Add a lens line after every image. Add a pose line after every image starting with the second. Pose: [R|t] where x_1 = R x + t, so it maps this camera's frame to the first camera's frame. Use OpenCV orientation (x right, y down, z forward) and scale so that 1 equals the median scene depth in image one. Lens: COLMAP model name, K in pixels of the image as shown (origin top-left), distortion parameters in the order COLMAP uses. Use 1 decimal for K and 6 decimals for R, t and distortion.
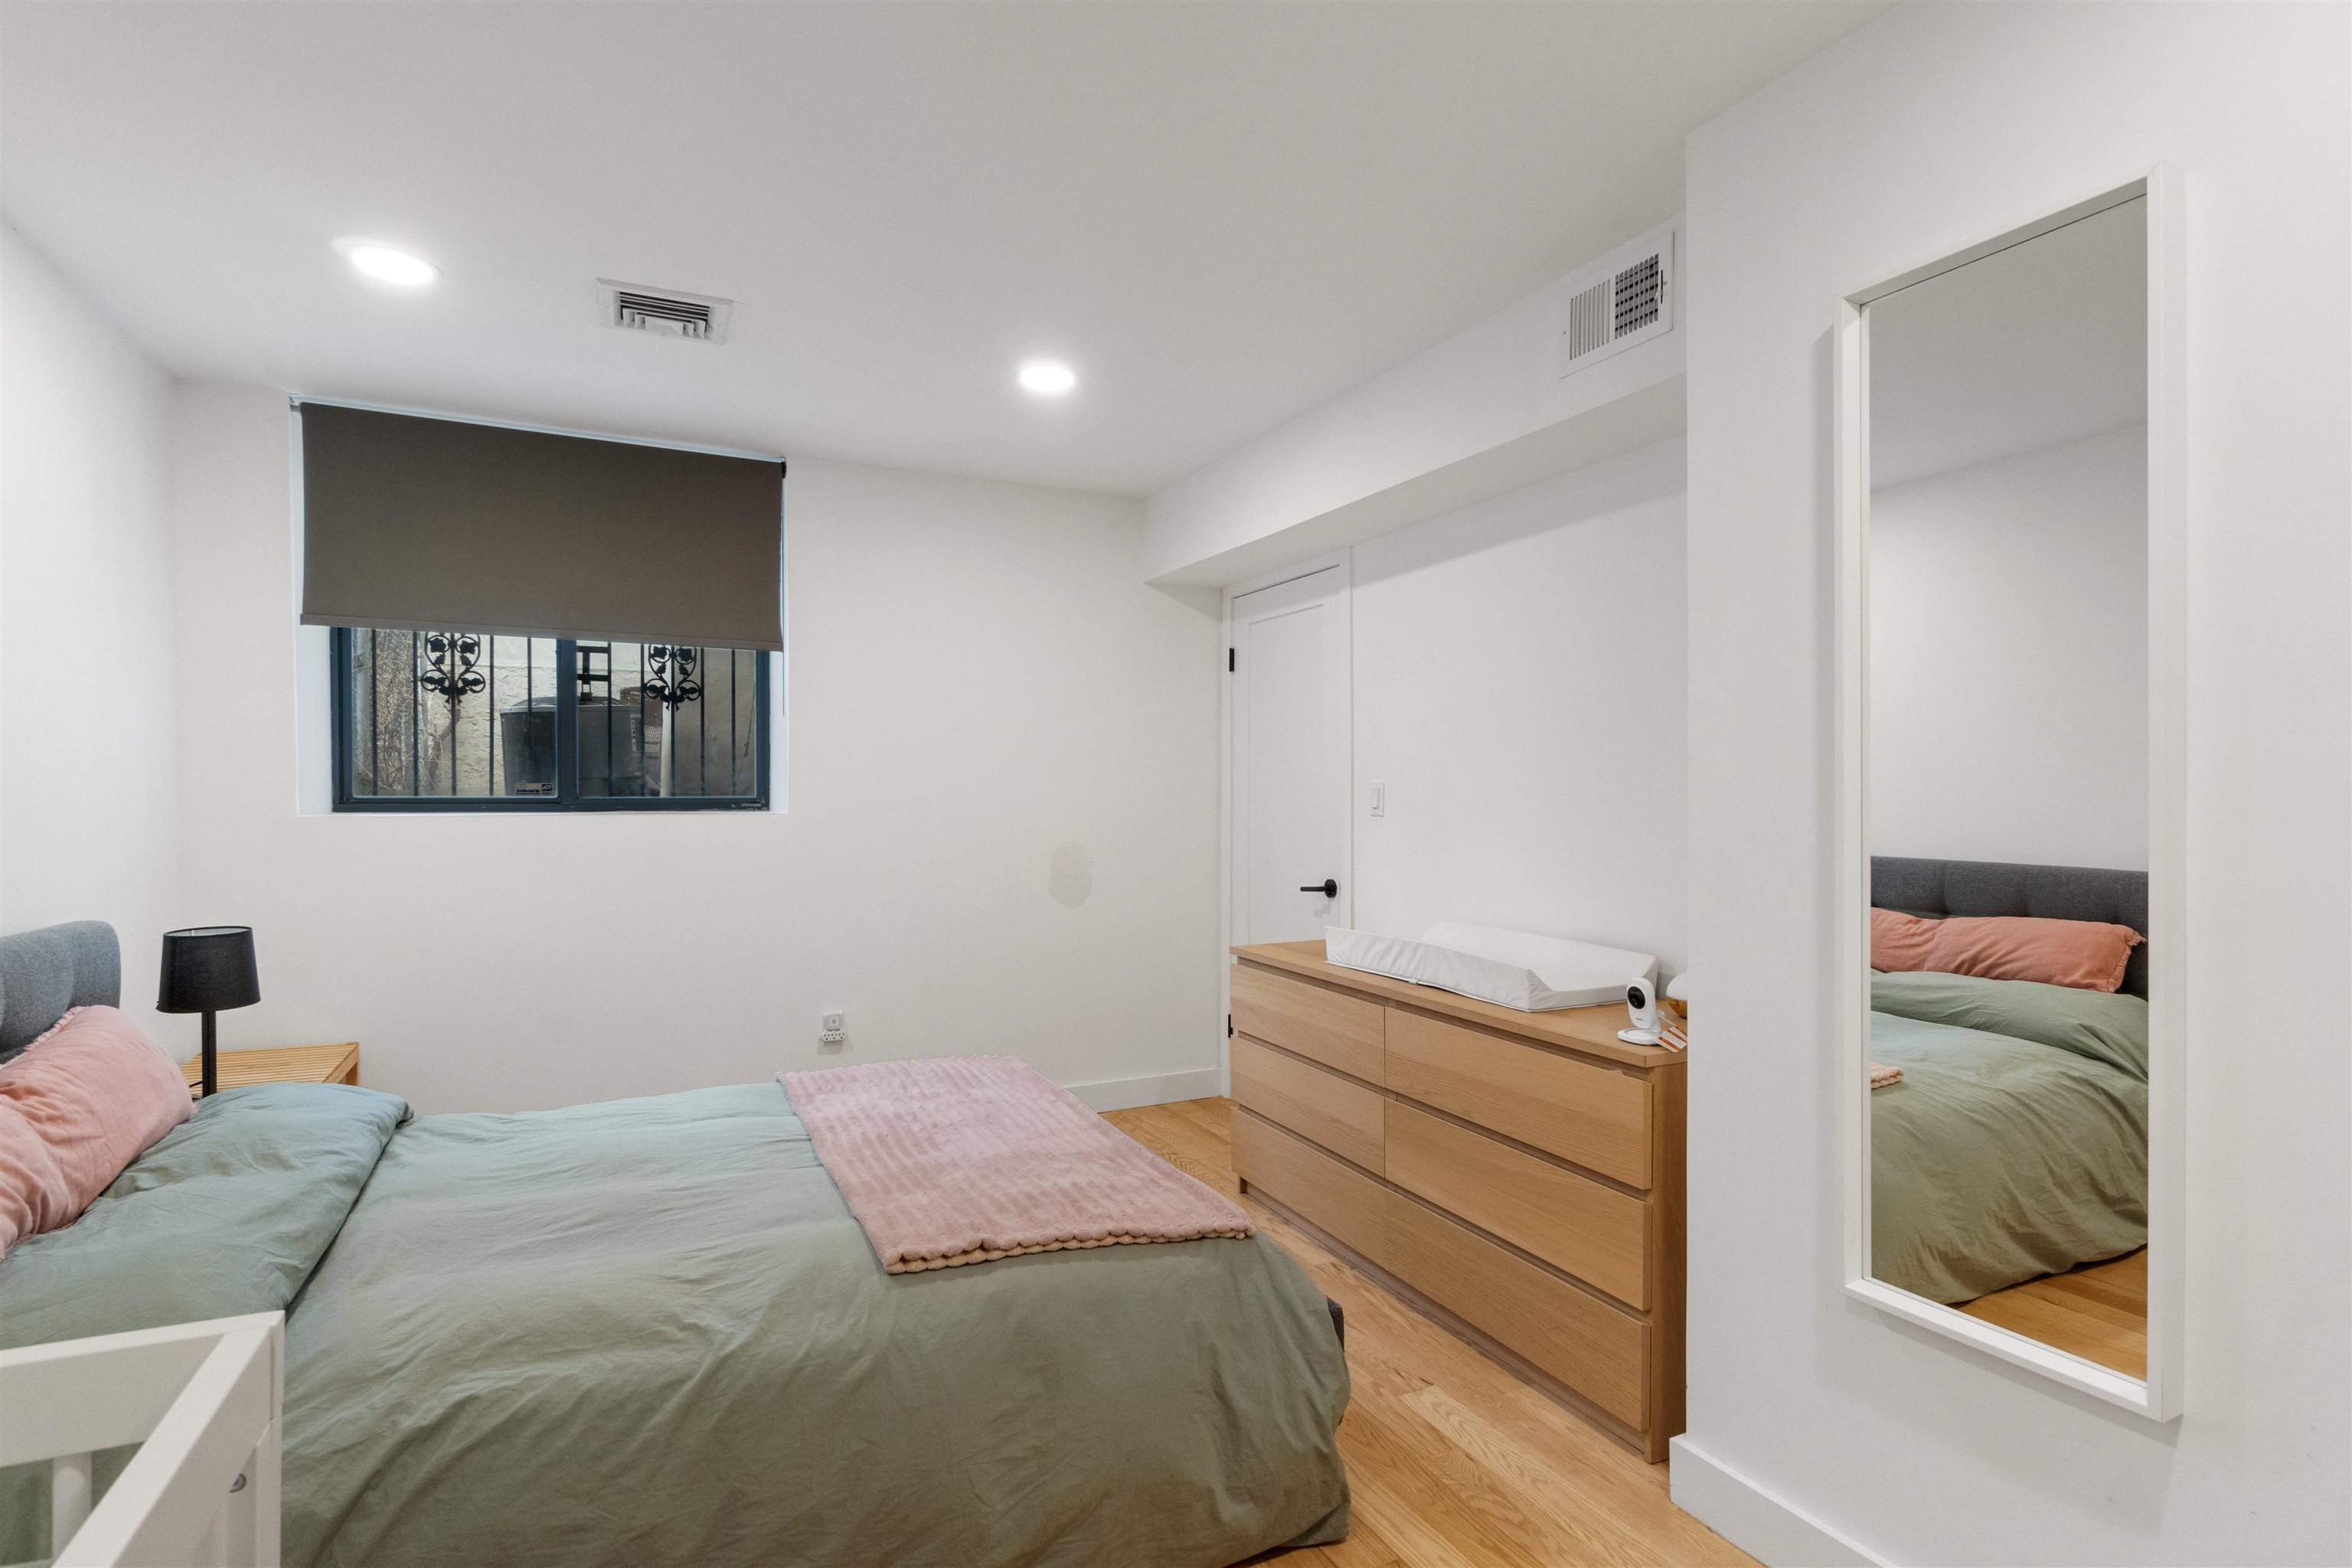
lens RADIAL K [[1131.1, 0, 1176.0], [0, 1131.1, 784.0], [0, 0, 1]] dist [0.001807, 0.002170]
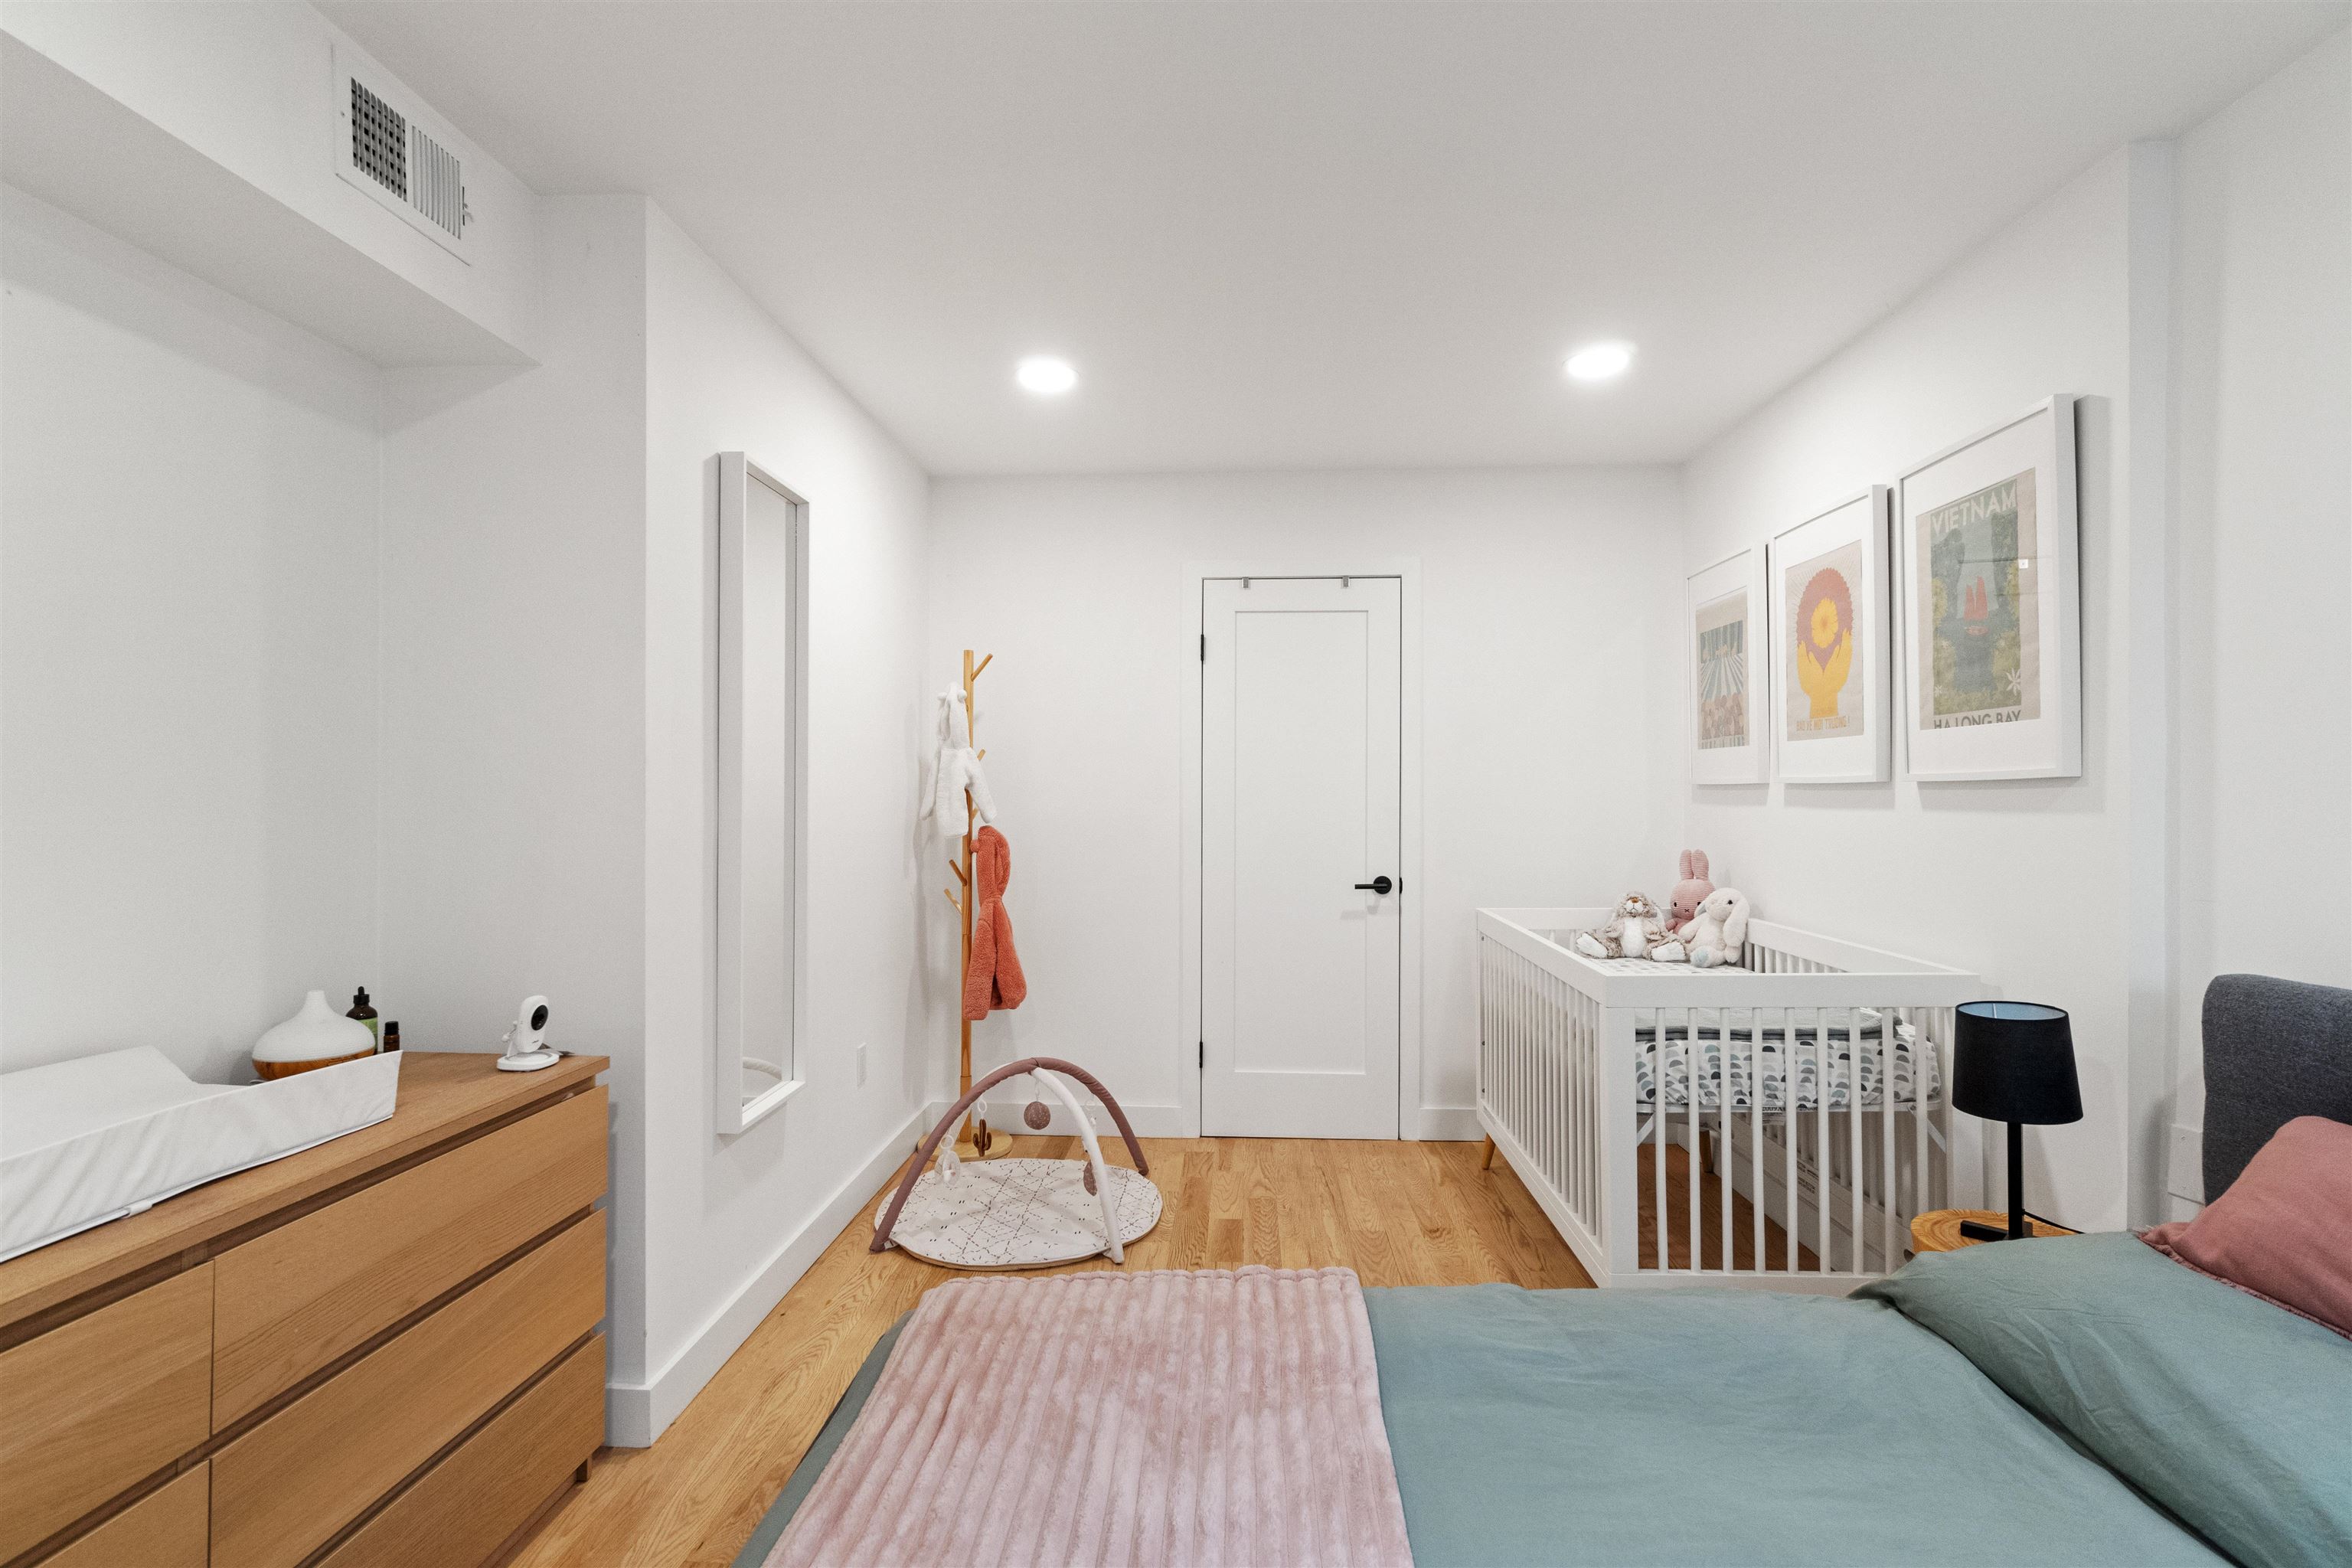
lens RADIAL K [[1131.1, 0, 1176.0], [0, 1131.1, 784.0], [0, 0, 1]] dist [0.001807, 0.002170]
pose [[-0.875195, 0.006550, 0.483726, -0.380619], [-0.002448, 0.999836, -0.017968, 0.014216], [-0.483765, -0.016910, -0.875035, 1.233440]]
